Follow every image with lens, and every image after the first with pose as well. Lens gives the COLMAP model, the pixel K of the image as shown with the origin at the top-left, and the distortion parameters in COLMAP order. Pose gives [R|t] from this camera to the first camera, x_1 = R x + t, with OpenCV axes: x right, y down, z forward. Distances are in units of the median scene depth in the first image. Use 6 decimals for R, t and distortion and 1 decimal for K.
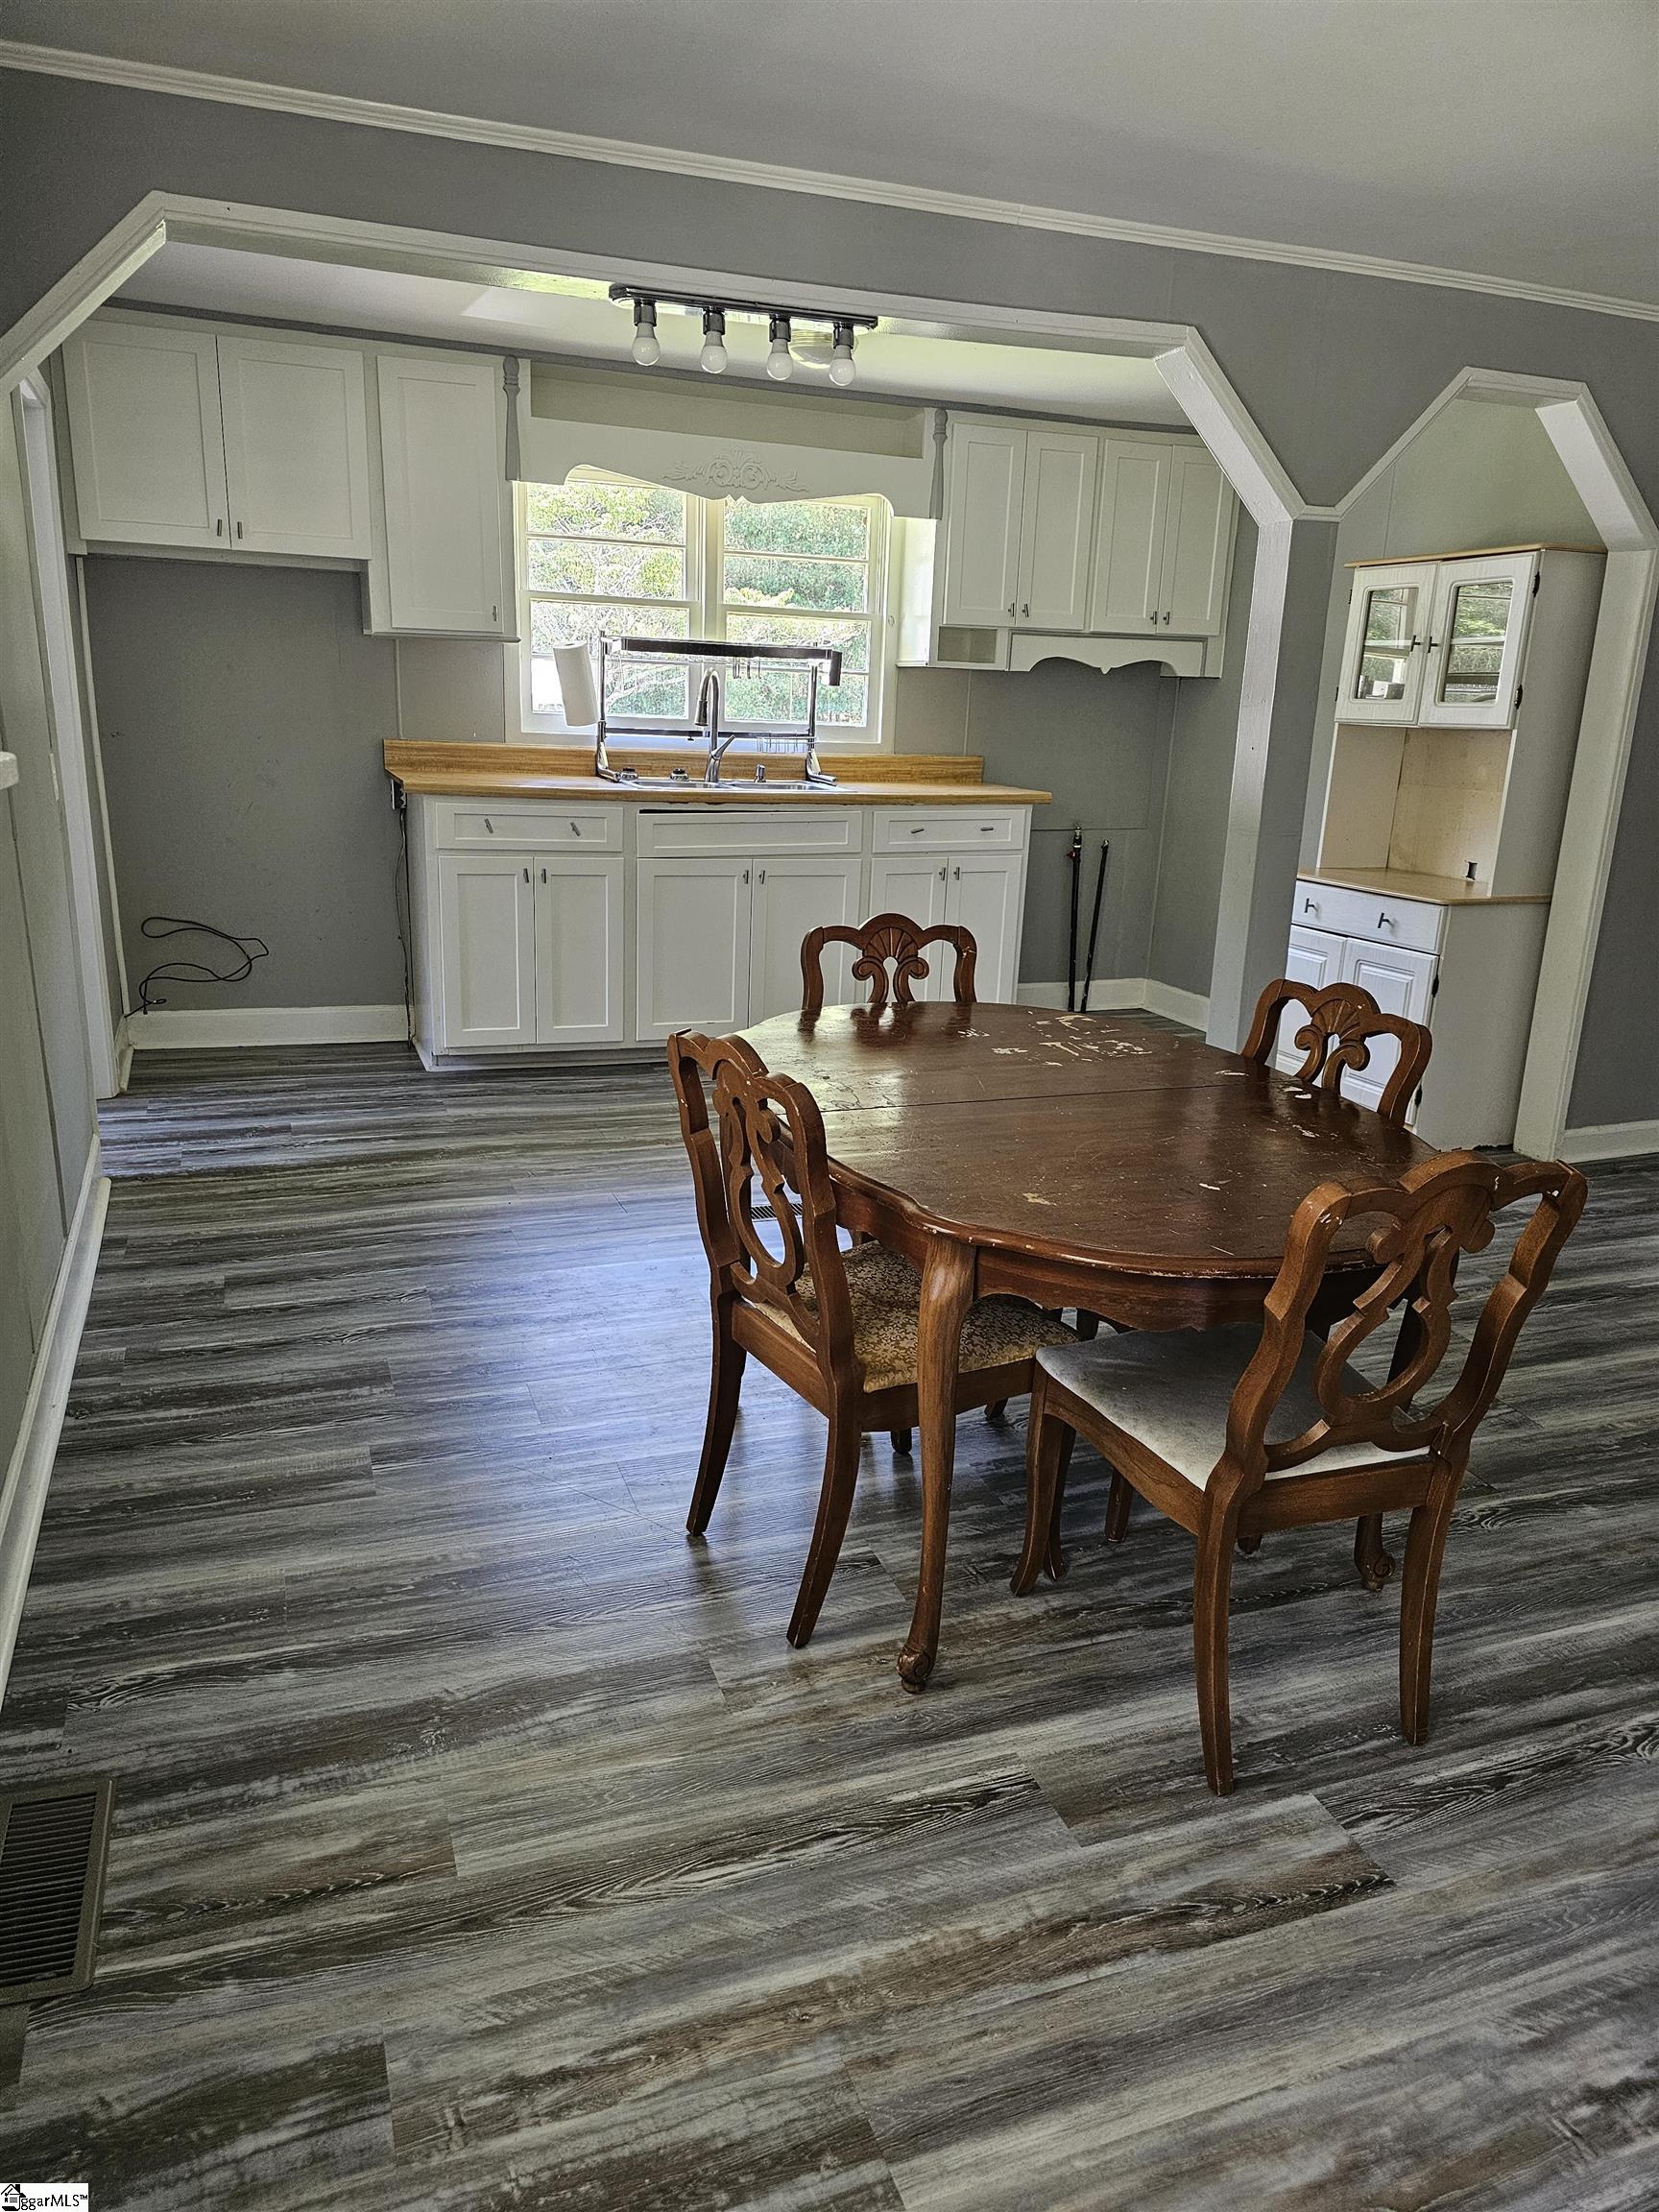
lens RADIAL K [[1486.1, 0, 805.1], [0, 1486.1, 1121.7], [0, 0, 1]] dist [0.055613, -0.054533]
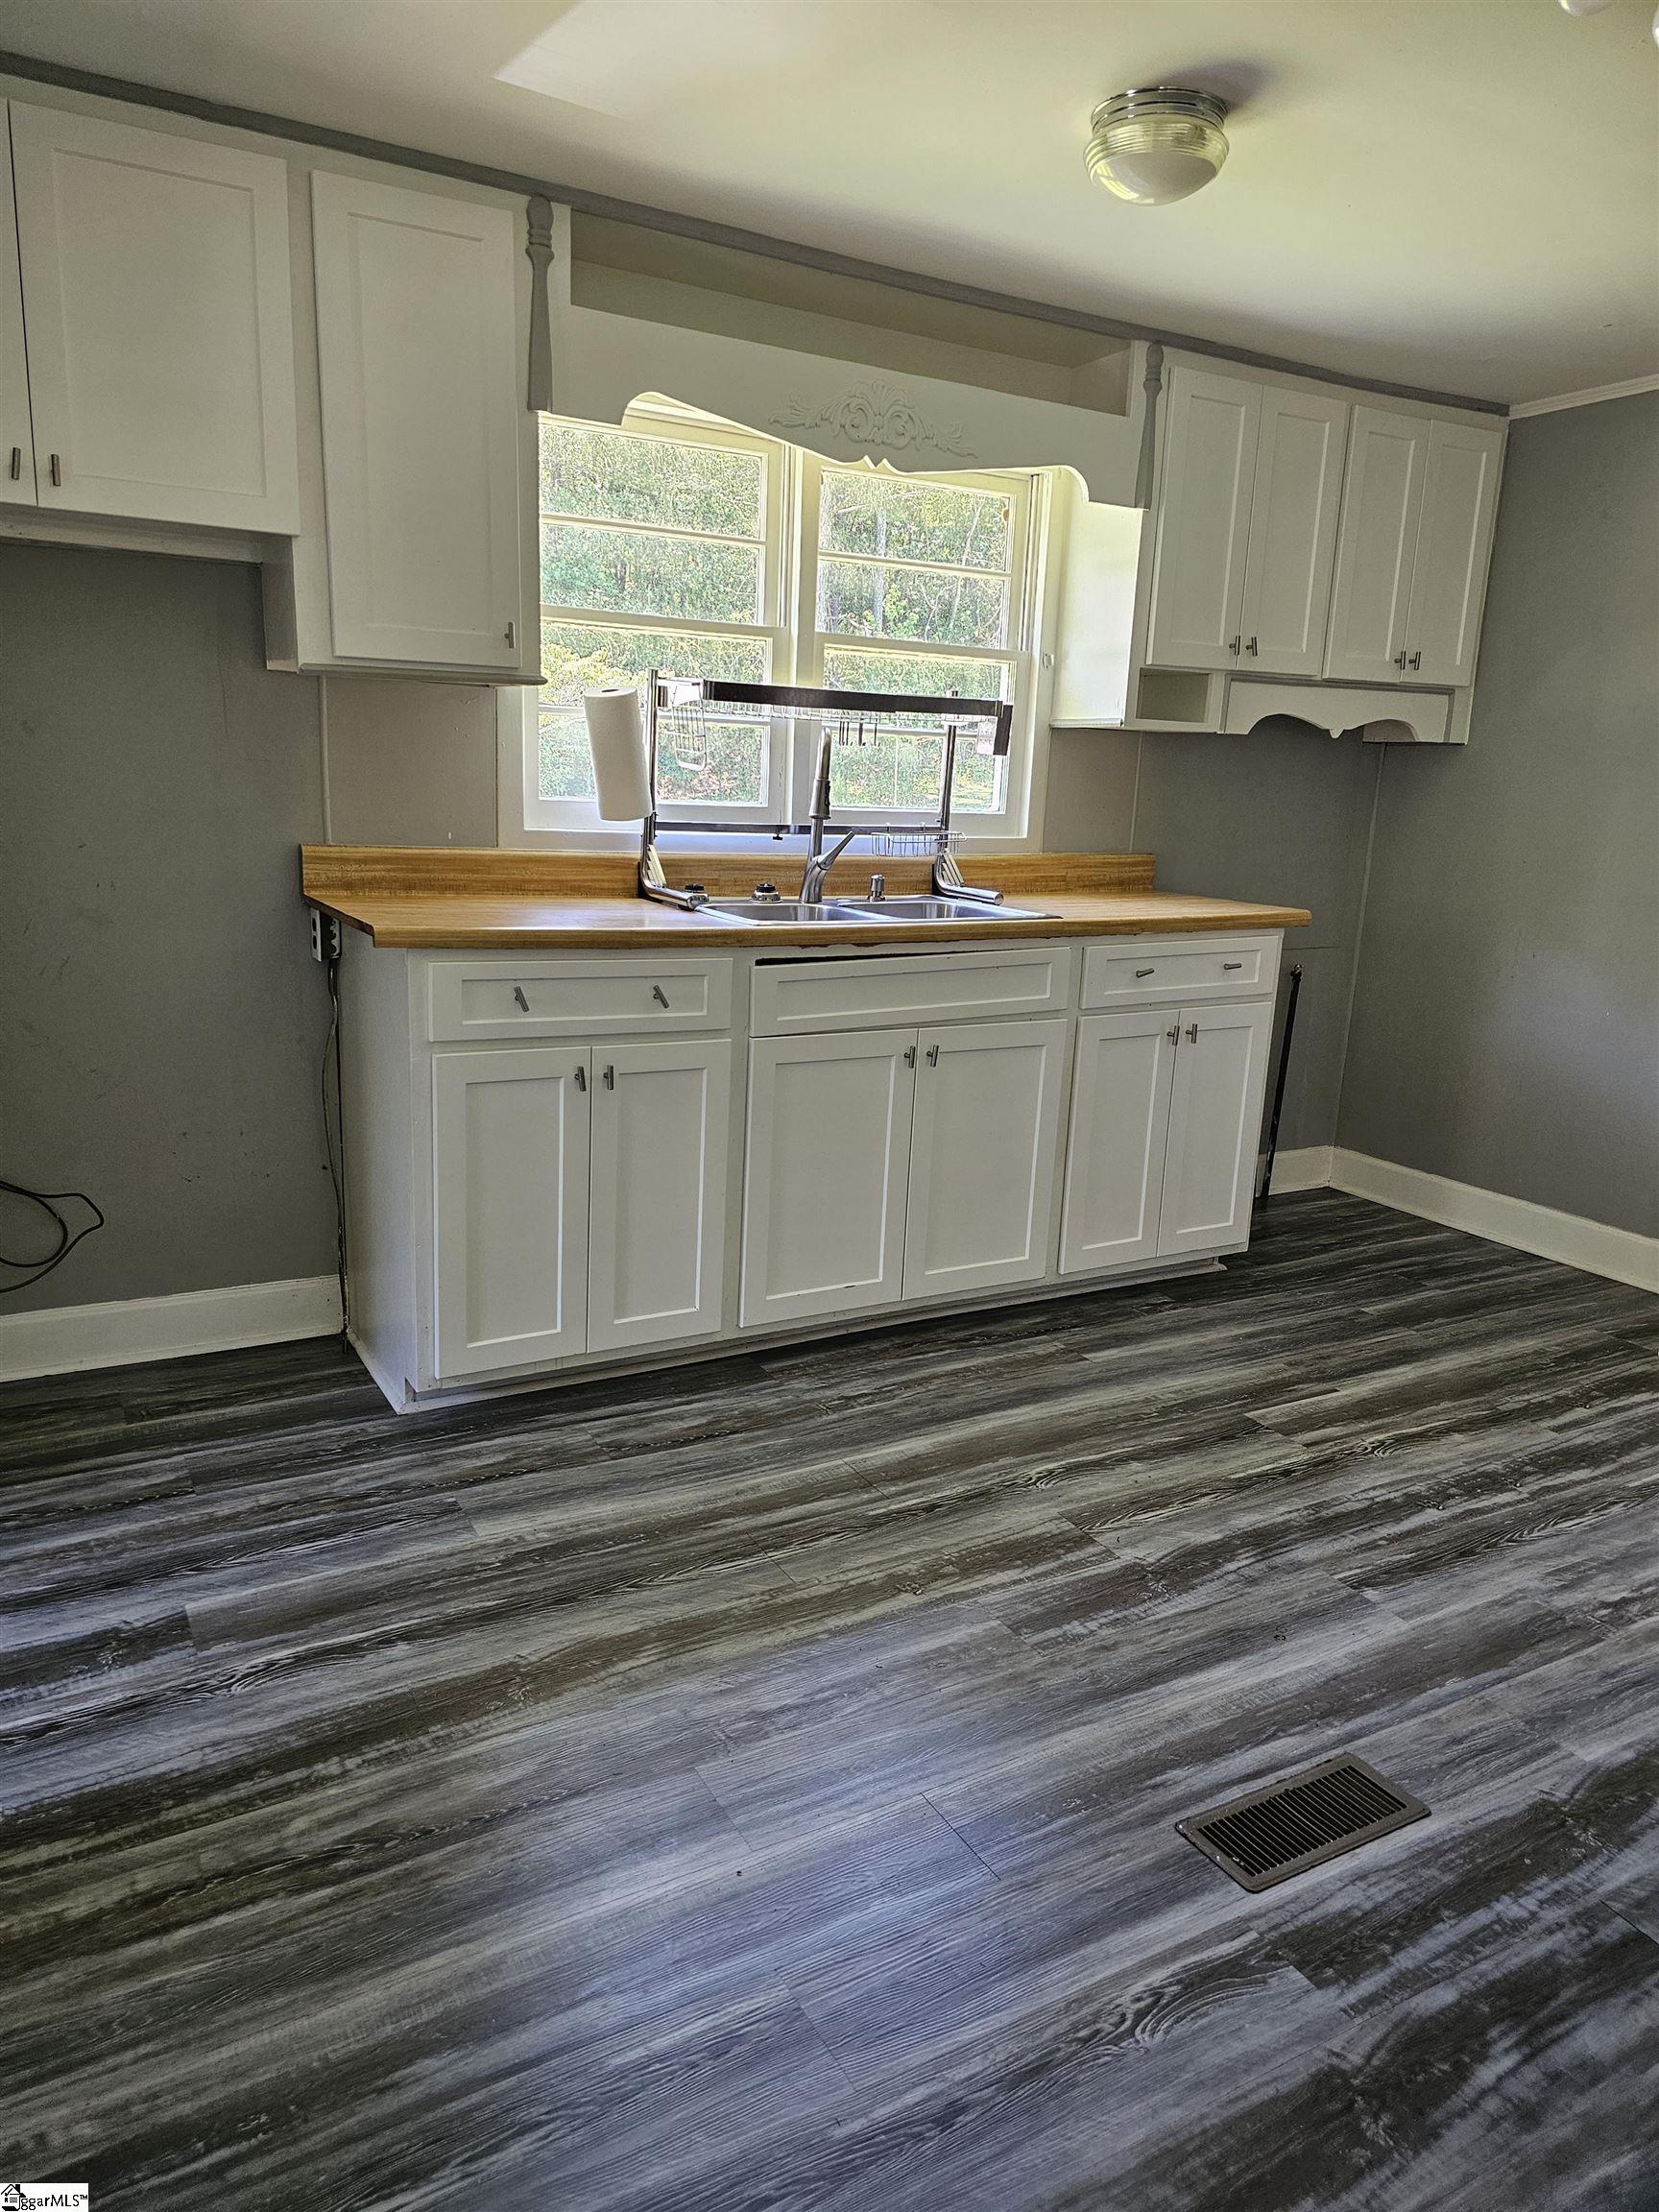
lens RADIAL K [[1486.1, 0, 797.2], [0, 1486.1, 1110.7], [0, 0, 1]] dist [0.055613, -0.054533]
pose [[0.988487, -0.034391, 0.147346, -0.176041], [0.041358, 0.998154, -0.044478, -0.114918], [-0.145544, 0.050059, 0.988084, 0.386934]]
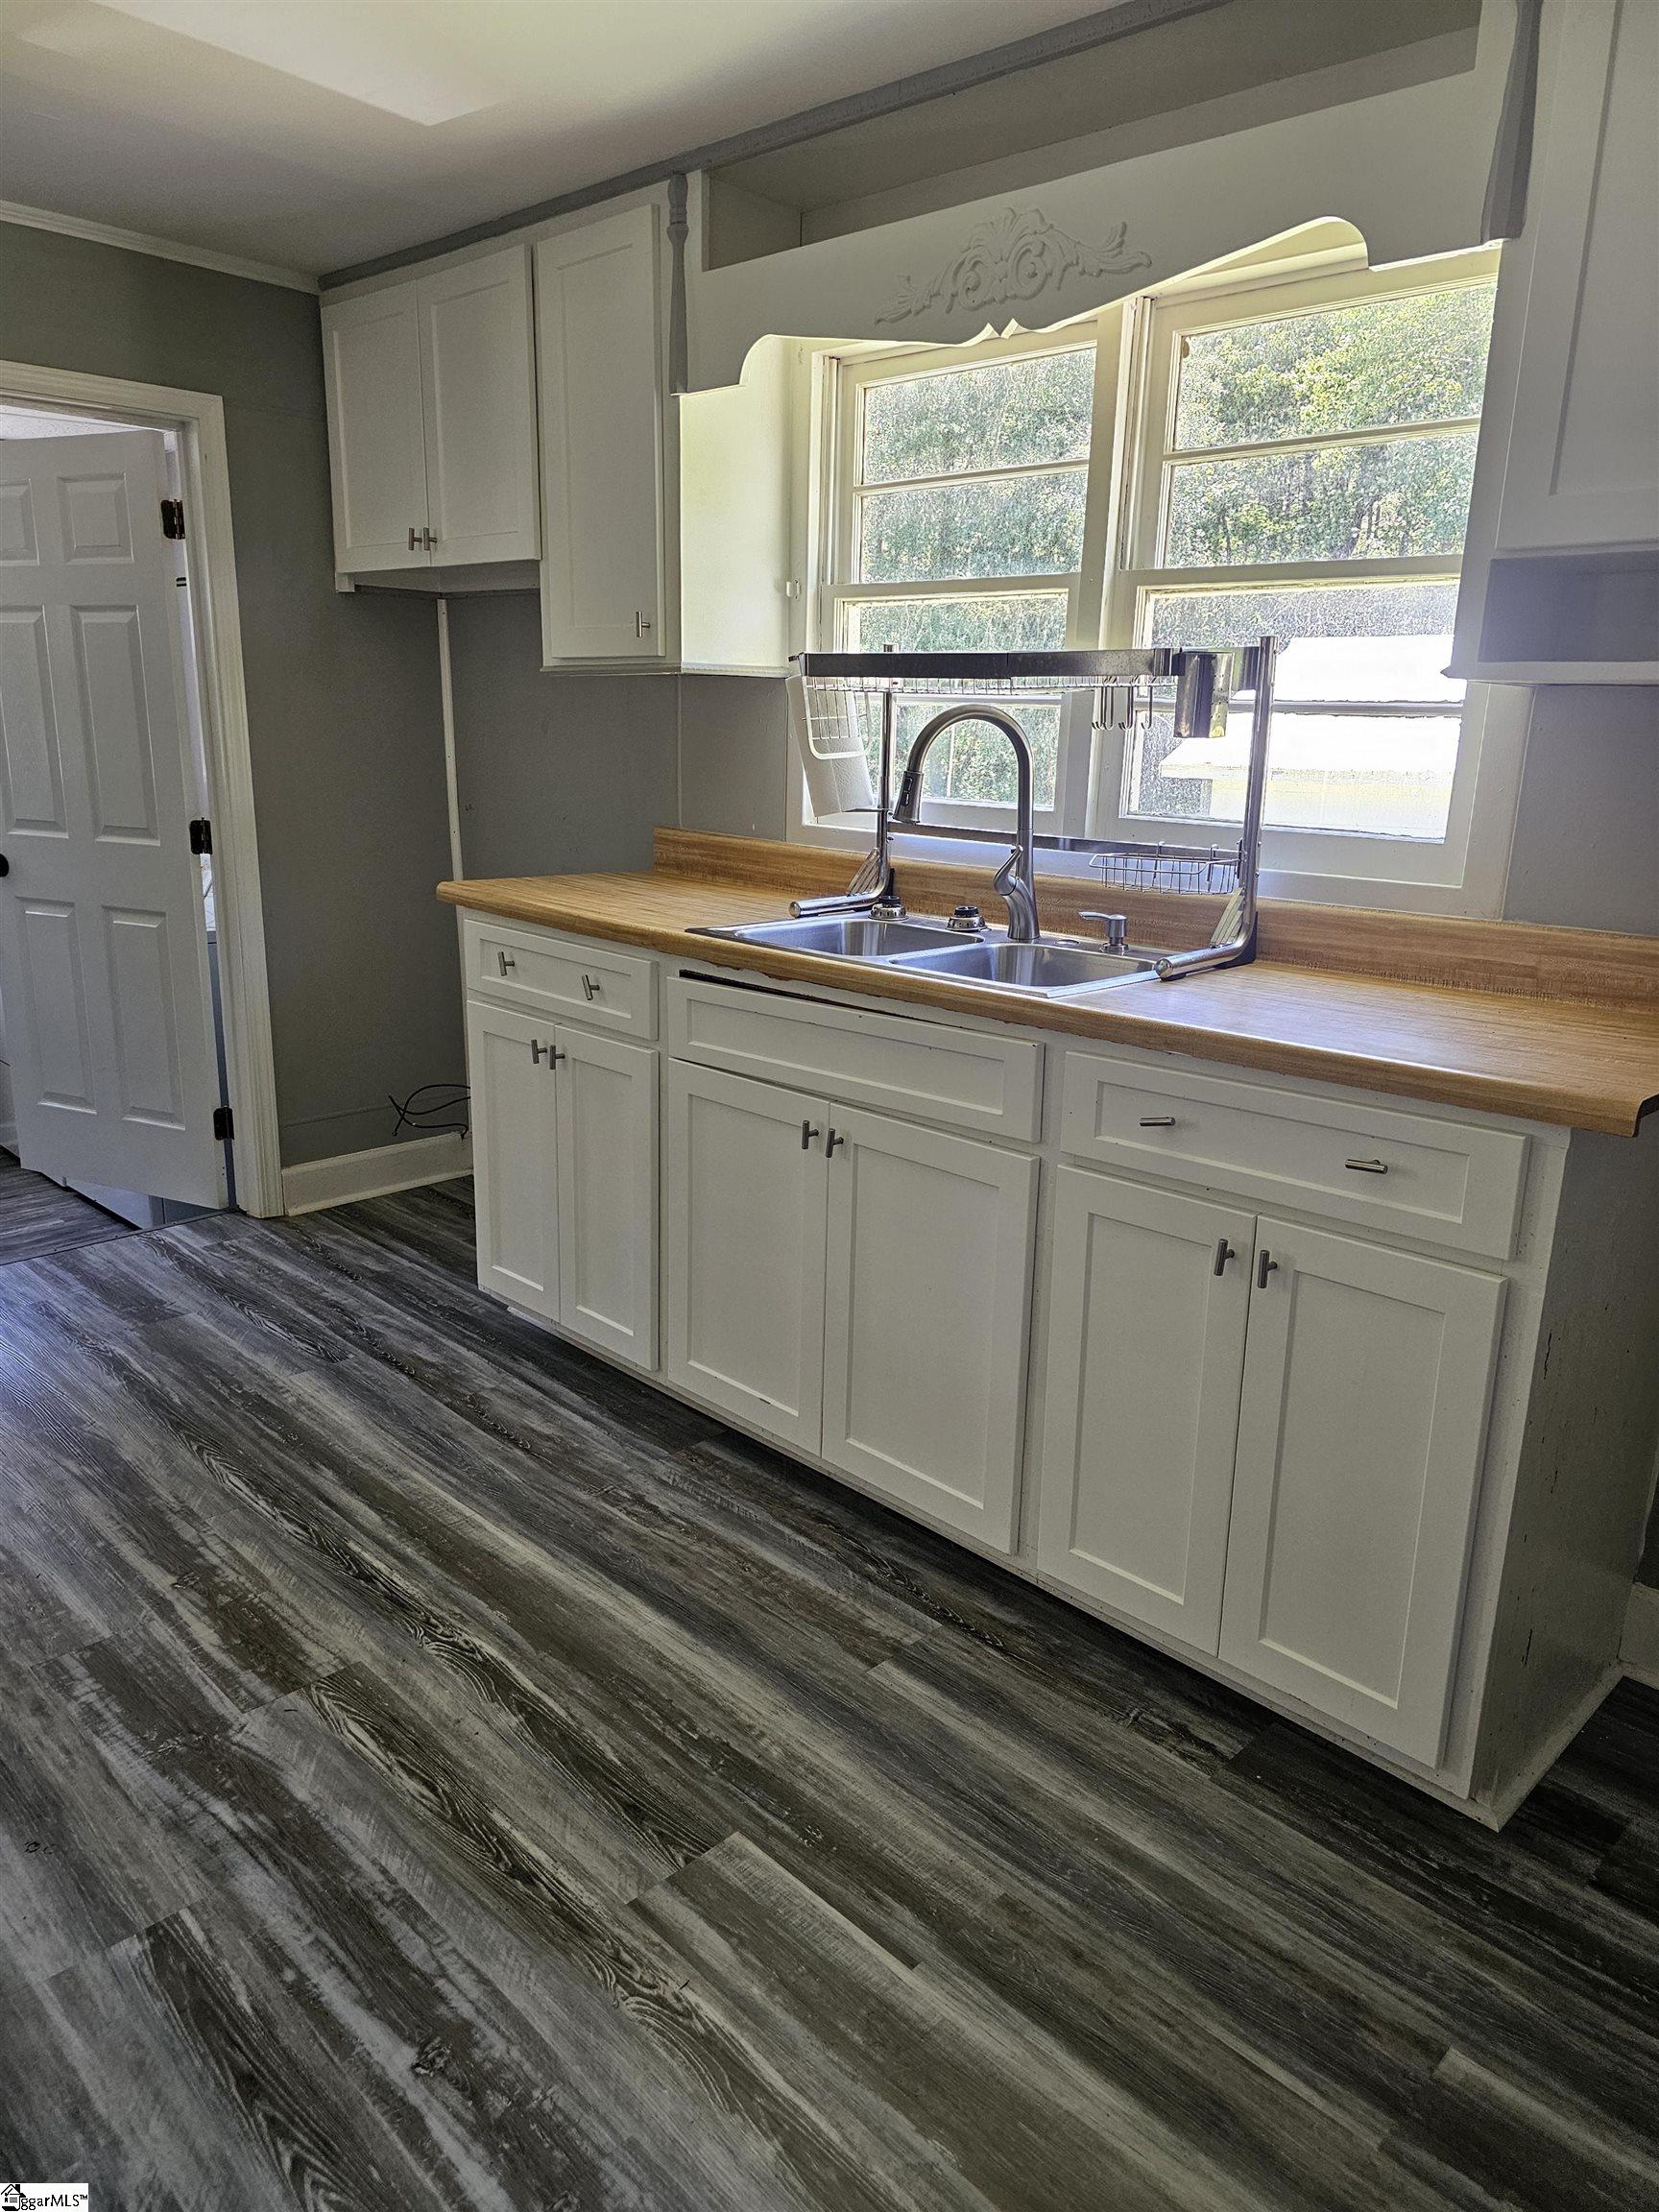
lens RADIAL K [[1486.1, 0, 831.9], [0, 1486.1, 1101.3], [0, 0, 1]] dist [0.055613, -0.054533]
pose [[0.417634, 0.200969, -0.886111, 0.367199], [-0.267460, 0.959215, 0.091492, -0.216119], [0.868359, 0.198790, 0.454352, 0.776995]]
